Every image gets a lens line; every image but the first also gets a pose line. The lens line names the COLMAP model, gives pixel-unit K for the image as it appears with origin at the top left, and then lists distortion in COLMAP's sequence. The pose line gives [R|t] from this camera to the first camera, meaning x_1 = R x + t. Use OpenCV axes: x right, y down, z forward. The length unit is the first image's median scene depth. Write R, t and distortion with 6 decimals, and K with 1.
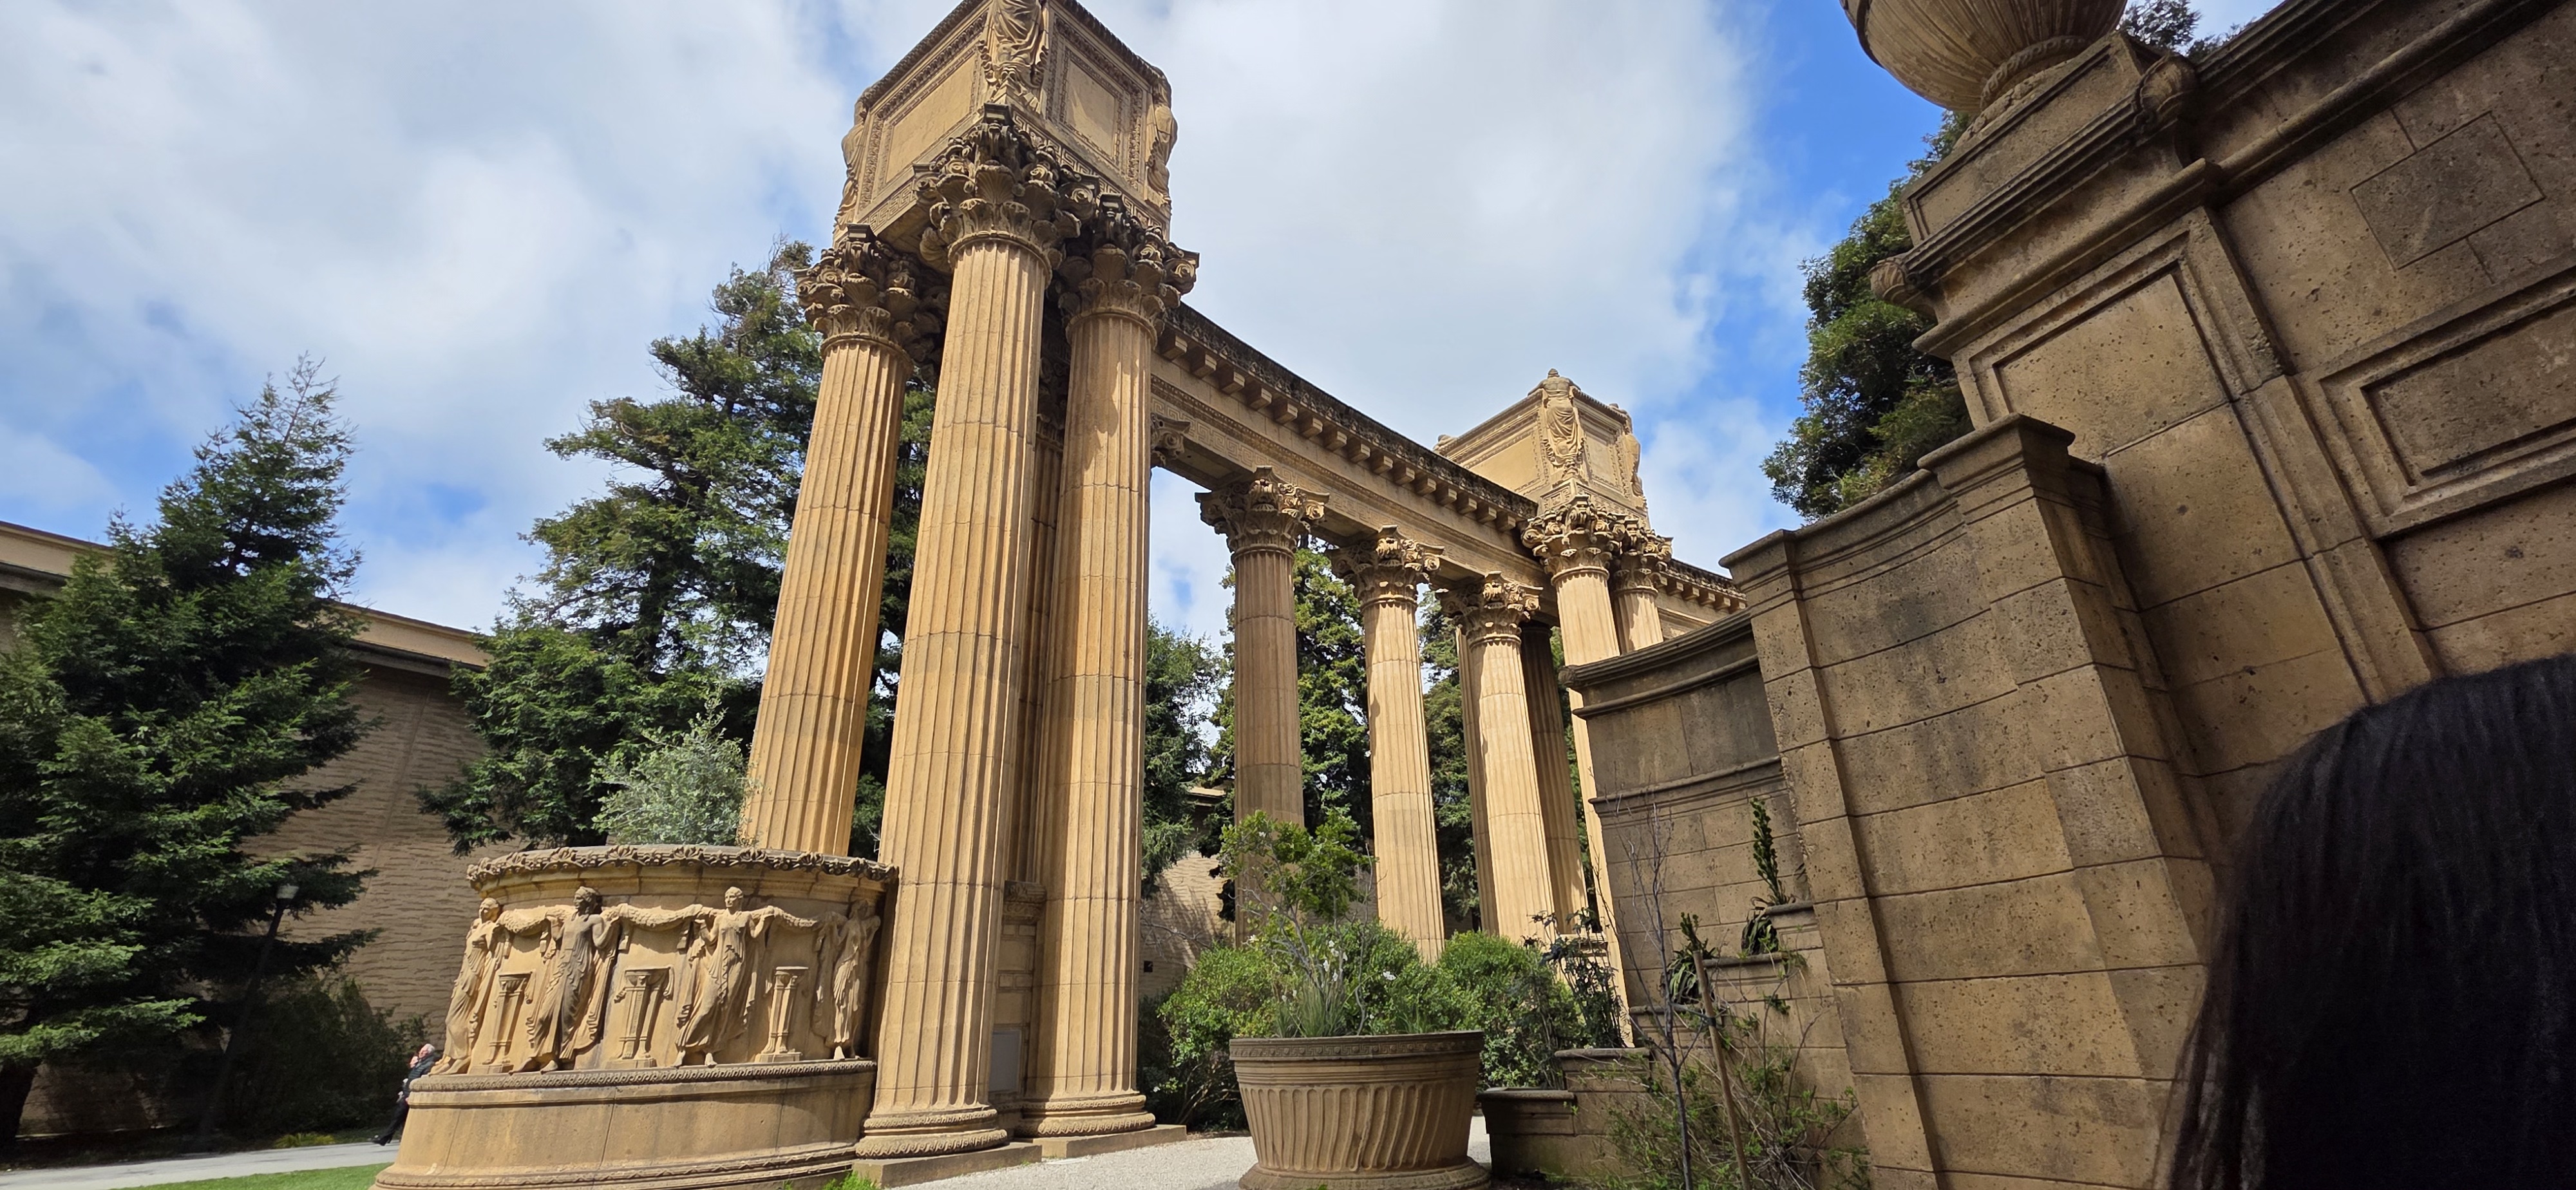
lens RADIAL K [[1033.3, 0, 1304.2], [0, 1033.3, 585.4], [0, 0, 1]] dist [-0.000605, 0.000034]
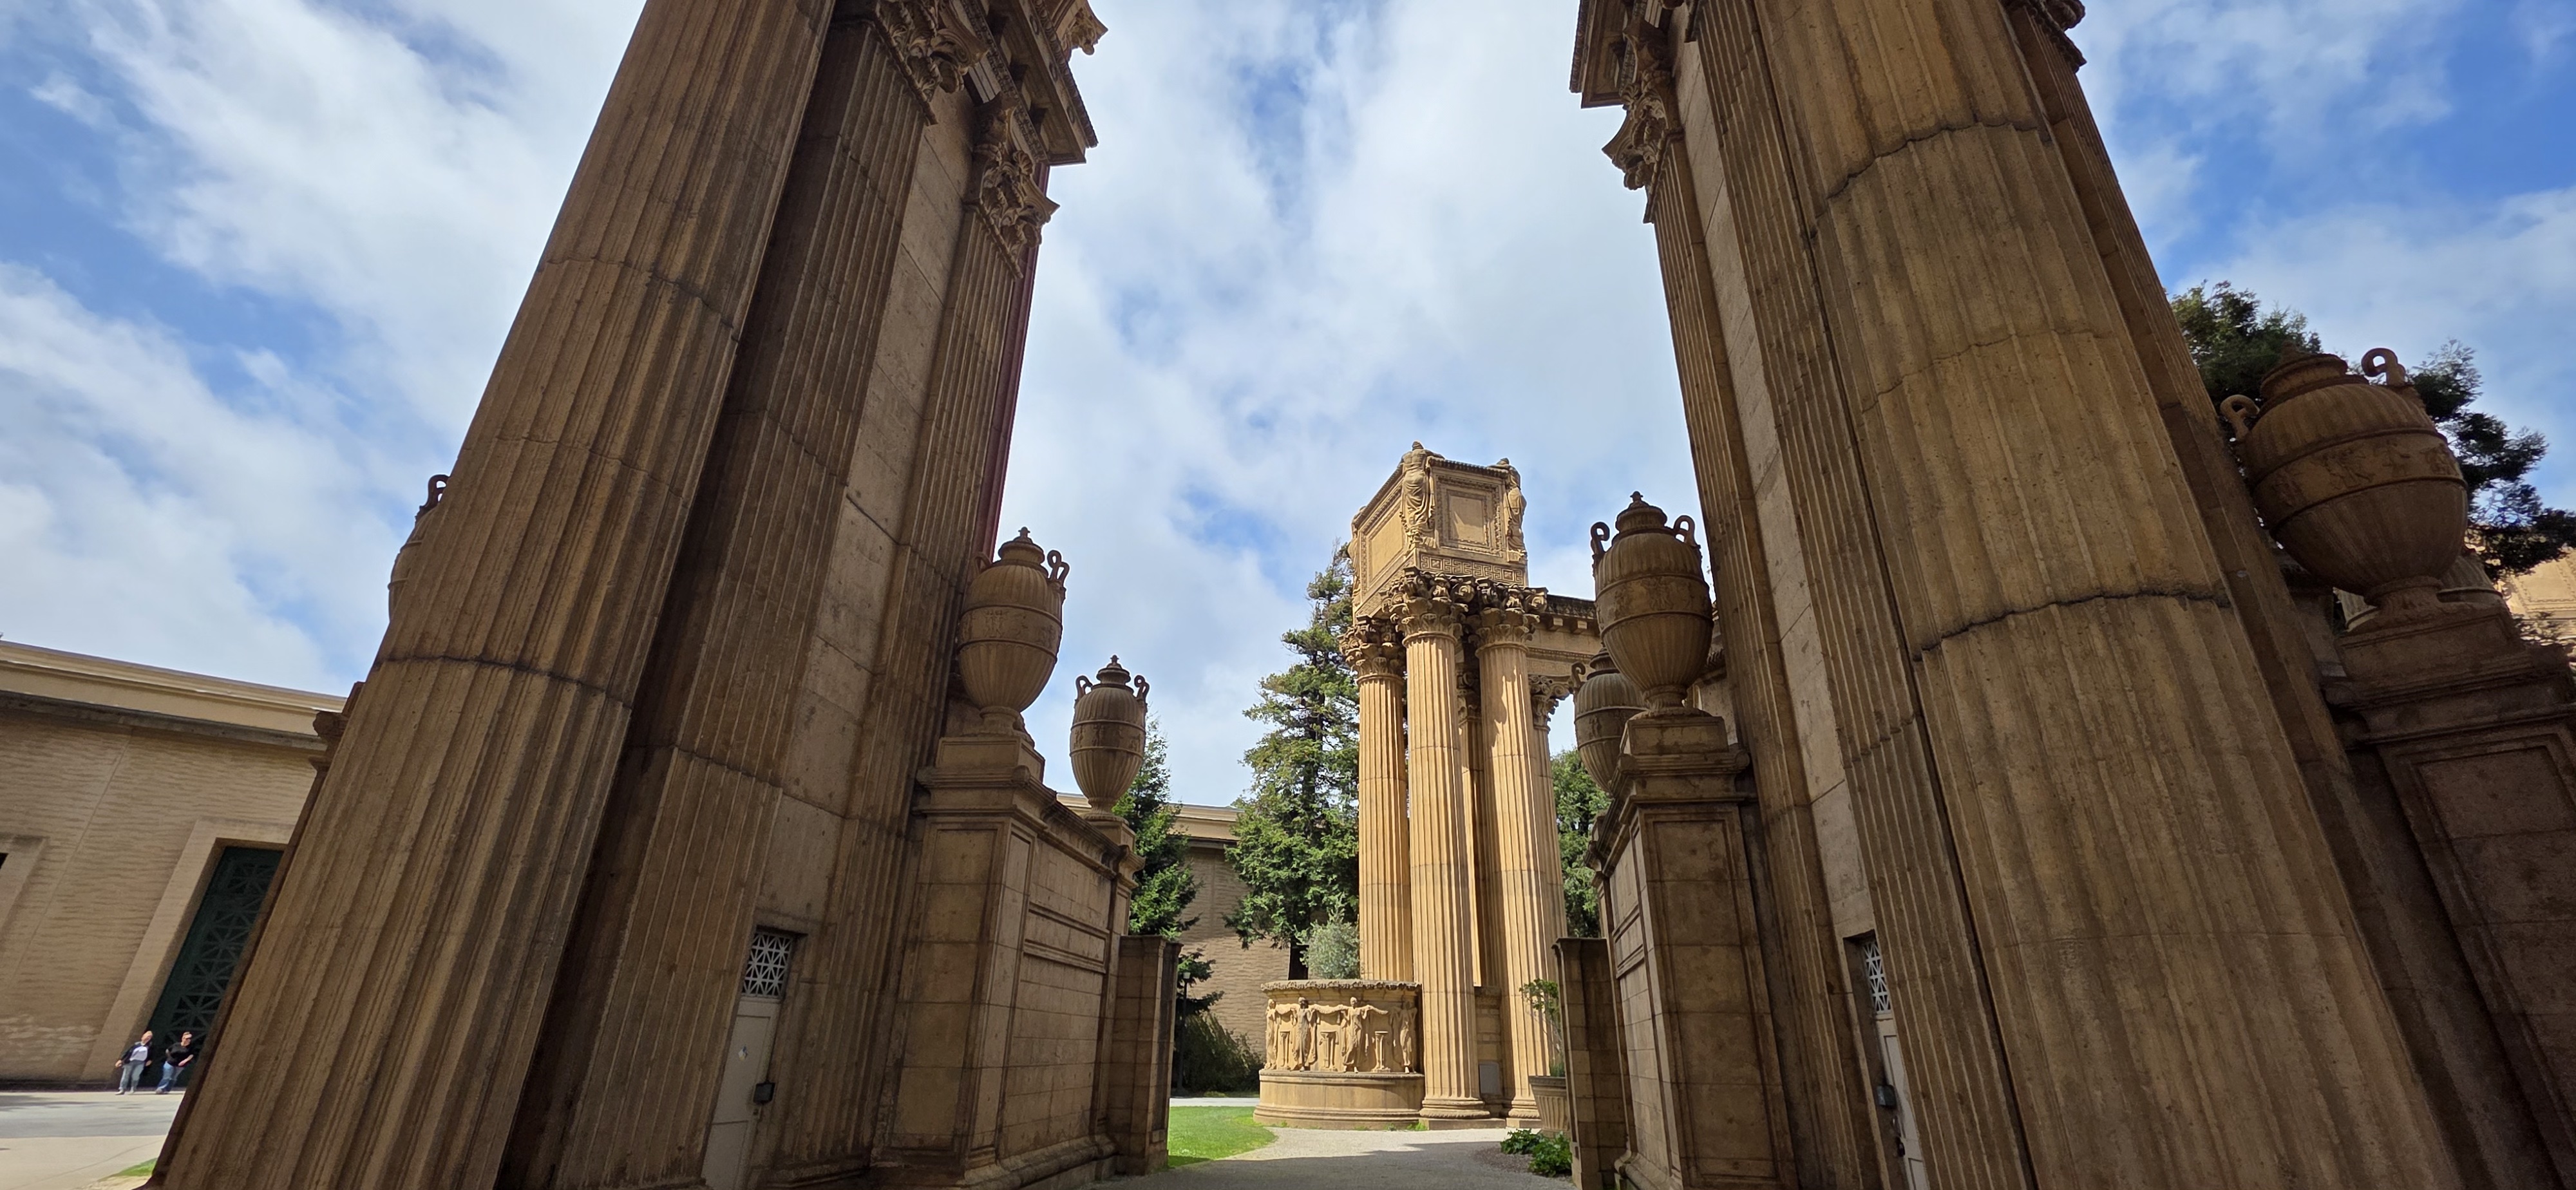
lens RADIAL K [[1033.3, 0, 1304.2], [0, 1033.3, 585.4], [0, 0, 1]] dist [-0.000605, 0.000034]
pose [[0.829232, -0.184679, -0.527511, 0.694098], [0.178239, 0.981931, -0.063582, -0.449090], [0.529722, -0.041299, 0.847165, -0.917583]]
